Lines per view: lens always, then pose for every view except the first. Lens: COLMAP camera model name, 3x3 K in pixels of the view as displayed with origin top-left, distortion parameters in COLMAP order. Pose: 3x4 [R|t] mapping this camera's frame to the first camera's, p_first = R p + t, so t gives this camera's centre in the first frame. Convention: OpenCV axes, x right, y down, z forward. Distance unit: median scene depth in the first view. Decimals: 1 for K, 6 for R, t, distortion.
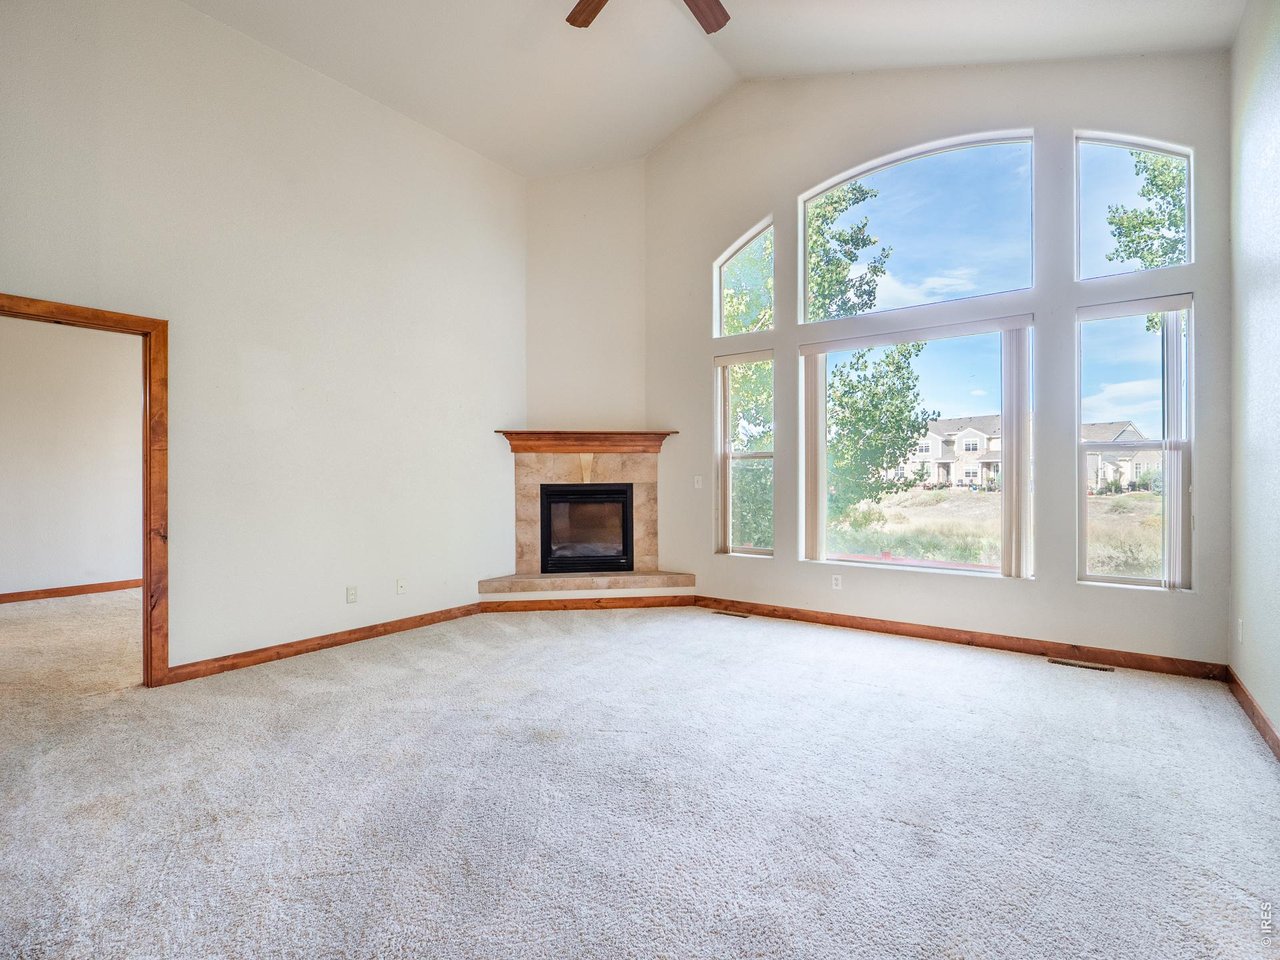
lens RADIAL K [[602.9, 0, 631.8], [0, 602.9, 477.7], [0, 0, 1]] dist [-0.021656, -0.000952]
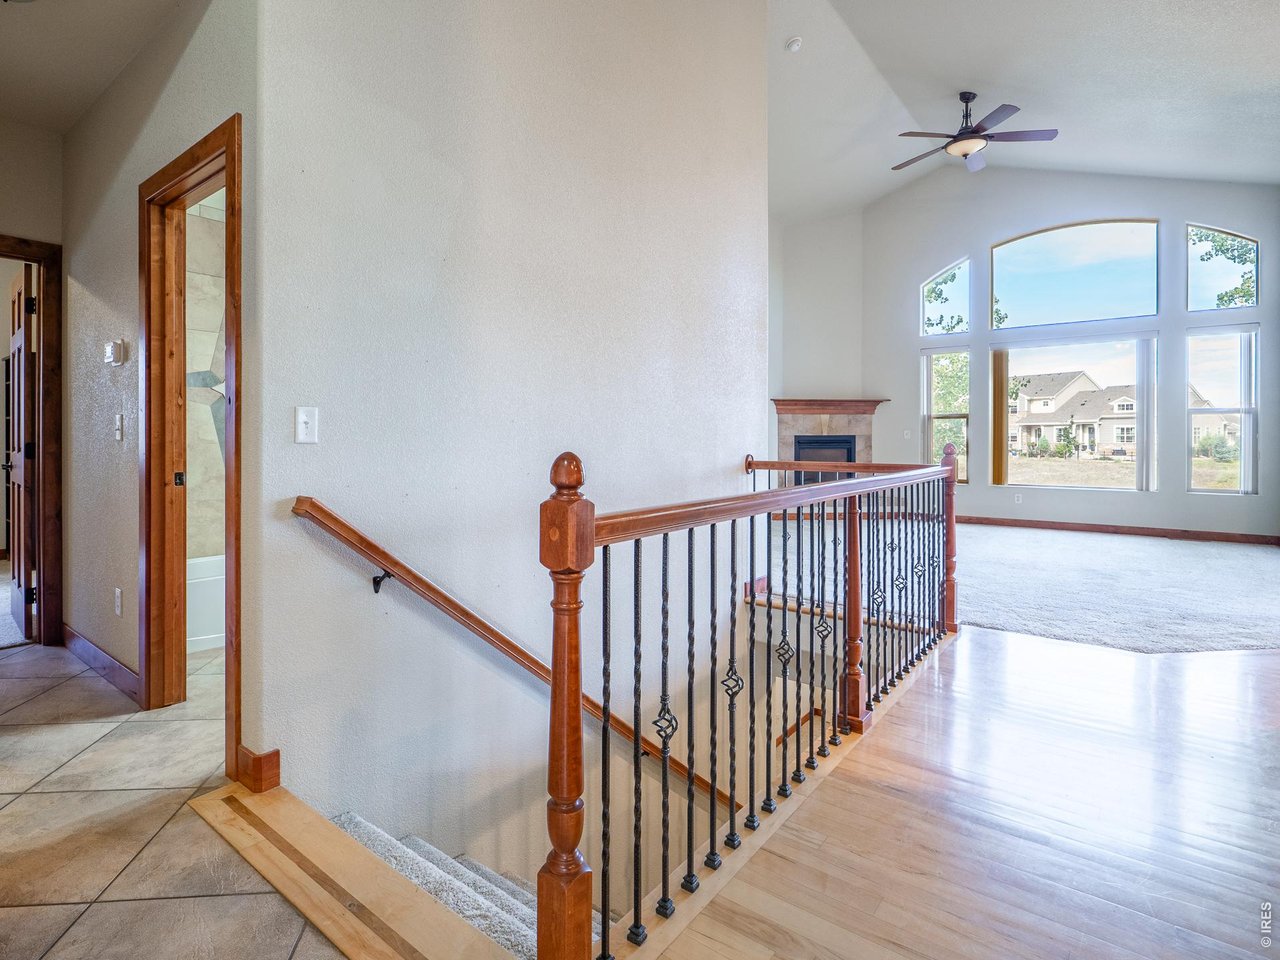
lens RADIAL K [[686.3, 0, 590.8], [0, 686.3, 439.2], [0, 0, 1]] dist [-0.004163, 0.000972]
pose [[0.999874, 0.003643, -0.015455, -0.606172], [-0.003722, 0.999980, -0.005125, 0.029360], [0.015436, 0.005182, 0.999867, -0.642642]]
